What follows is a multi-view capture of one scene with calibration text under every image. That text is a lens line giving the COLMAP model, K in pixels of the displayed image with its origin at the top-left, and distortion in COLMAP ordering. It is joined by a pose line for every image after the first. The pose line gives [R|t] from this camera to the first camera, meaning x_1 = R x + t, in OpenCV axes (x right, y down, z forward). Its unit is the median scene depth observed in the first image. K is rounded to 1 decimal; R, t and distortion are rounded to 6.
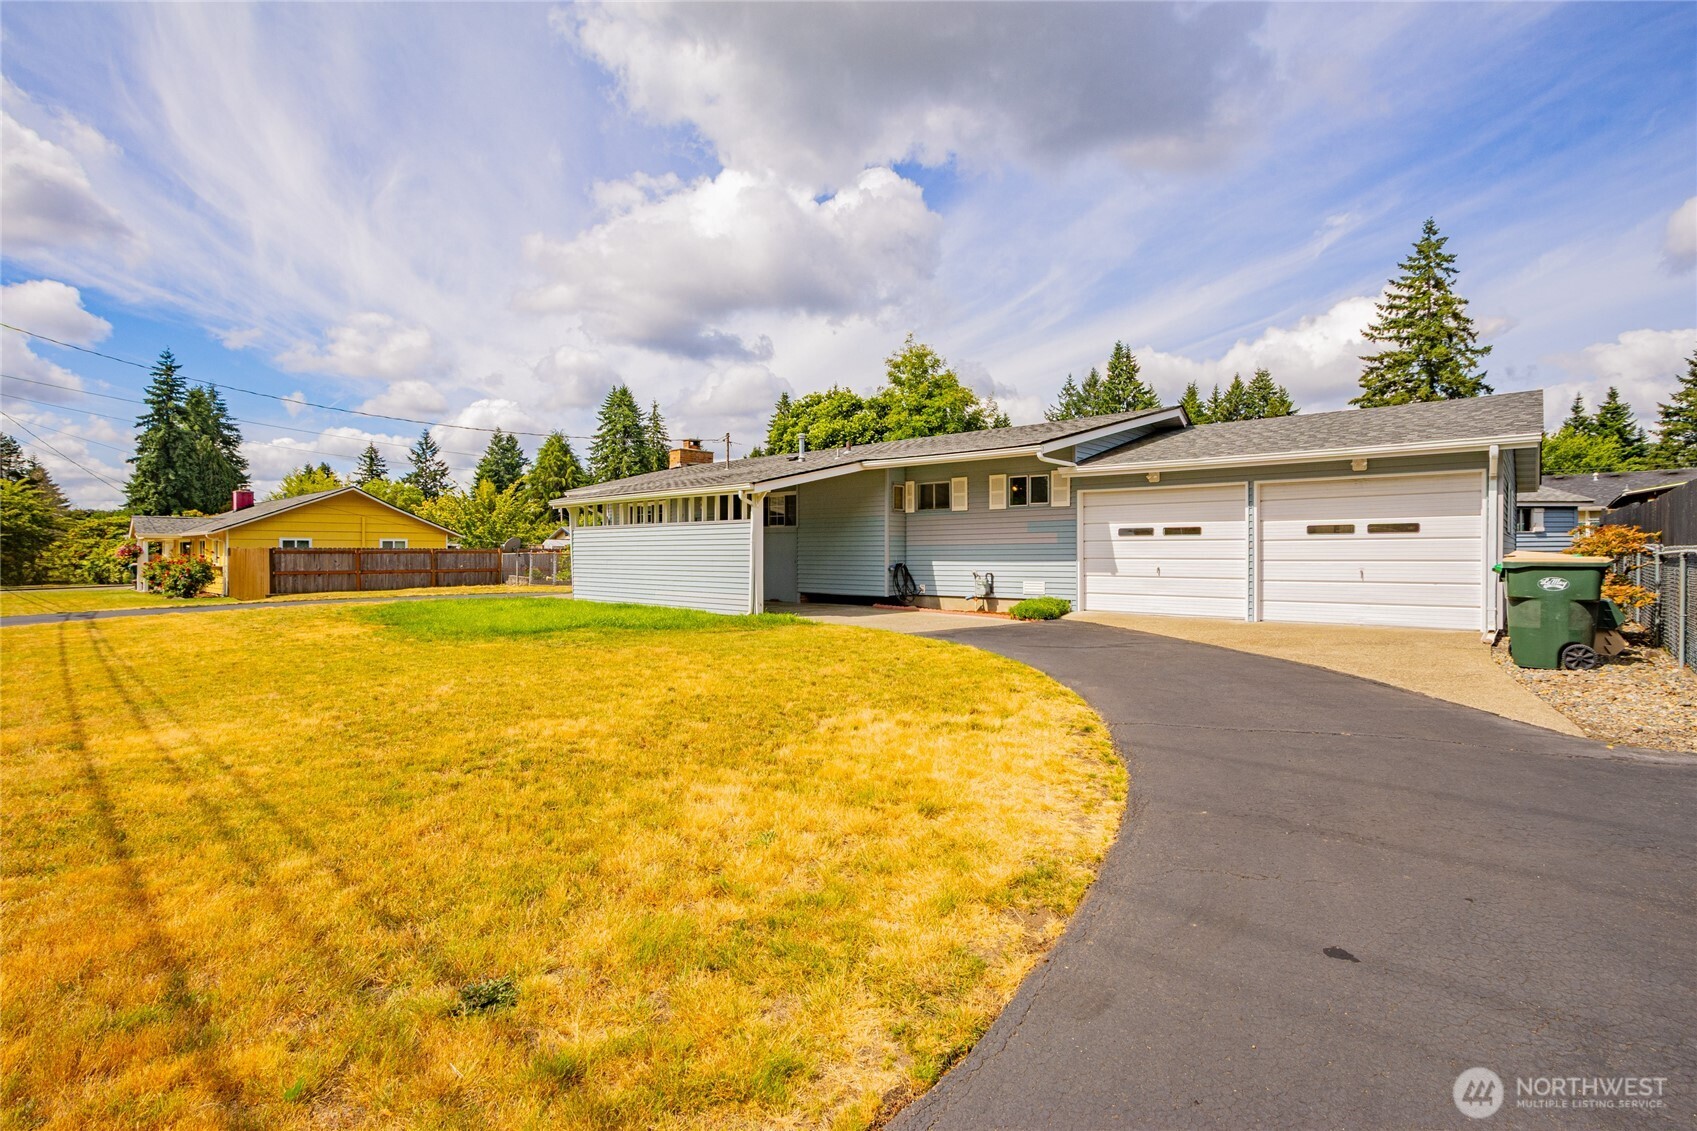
lens RADIAL K [[793.3, 0, 850.1], [0, 793.3, 559.8], [0, 0, 1]] dist [-0.023575, 0.006182]
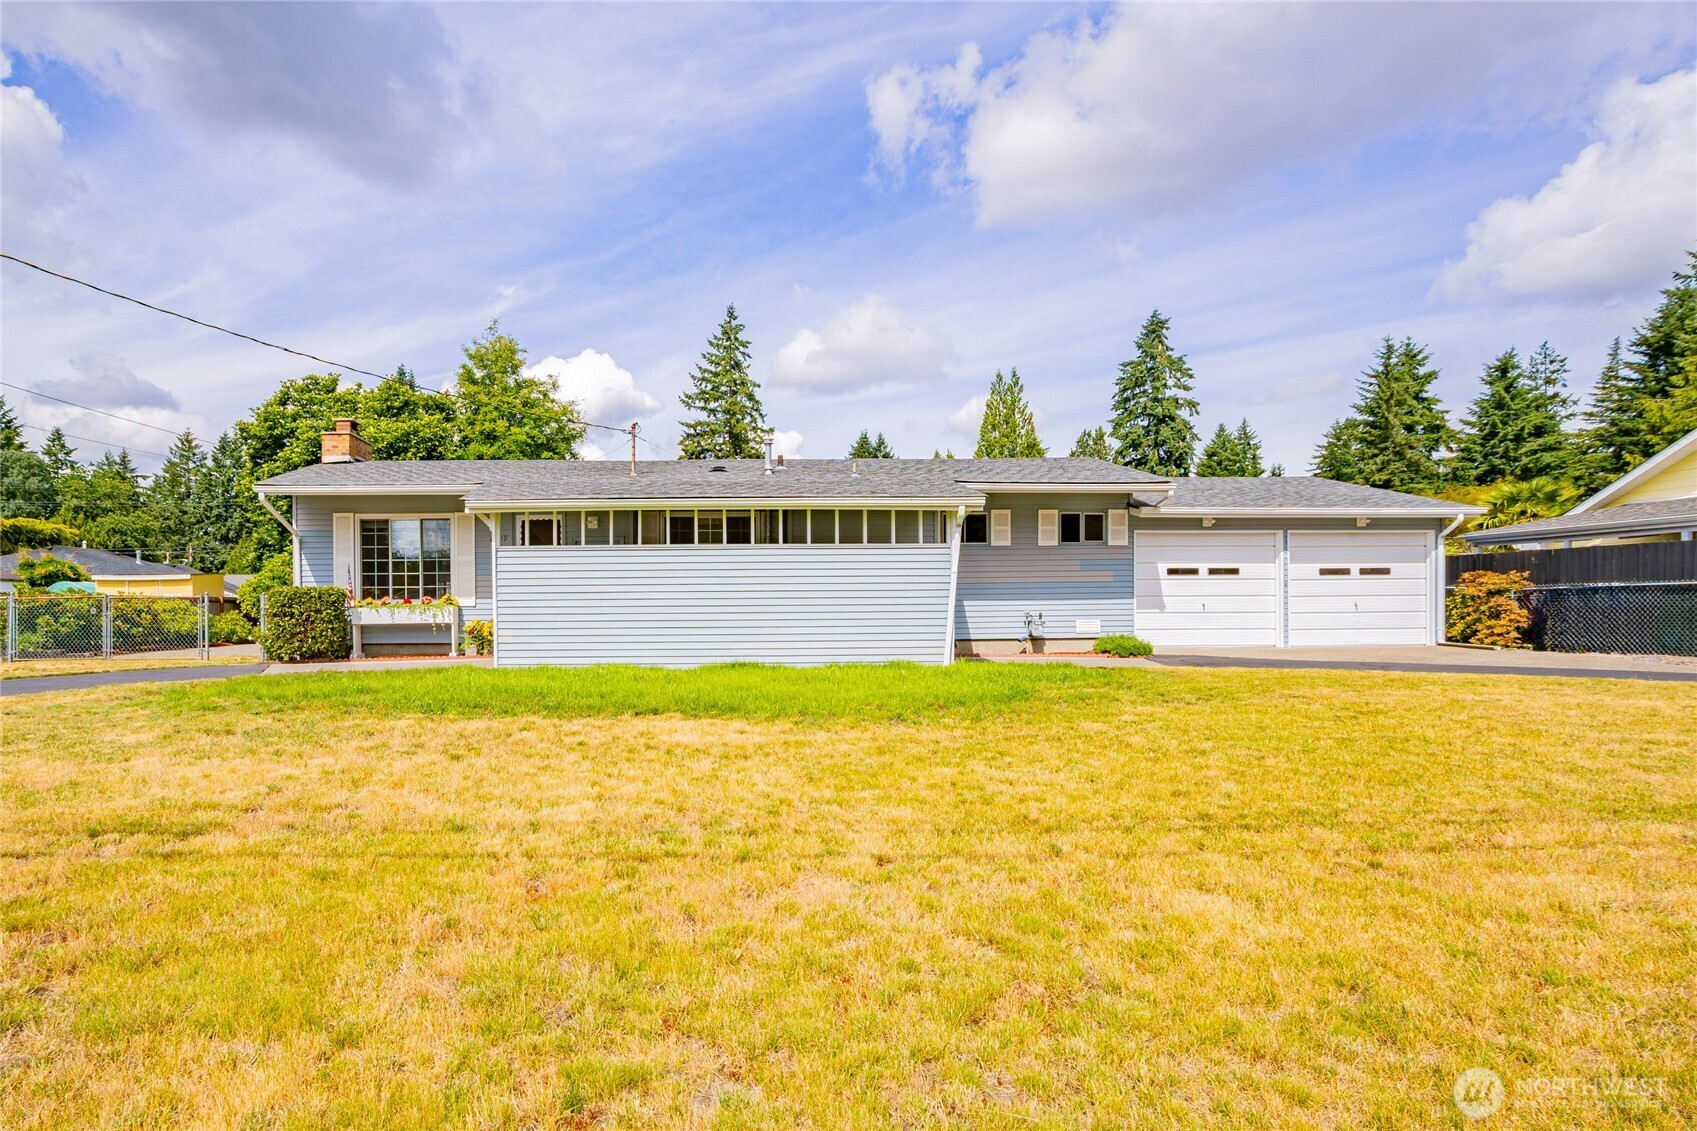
lens RADIAL K [[883.7, 0, 817.1], [0, 883.7, 616.6], [0, 0, 1]] dist [-0.019679, -0.000082]
pose [[0.743520, -0.010599, 0.668630, -0.740527], [0.011605, 0.999928, 0.002946, 0.015461], [-0.668613, 0.005569, 0.743590, 0.397575]]
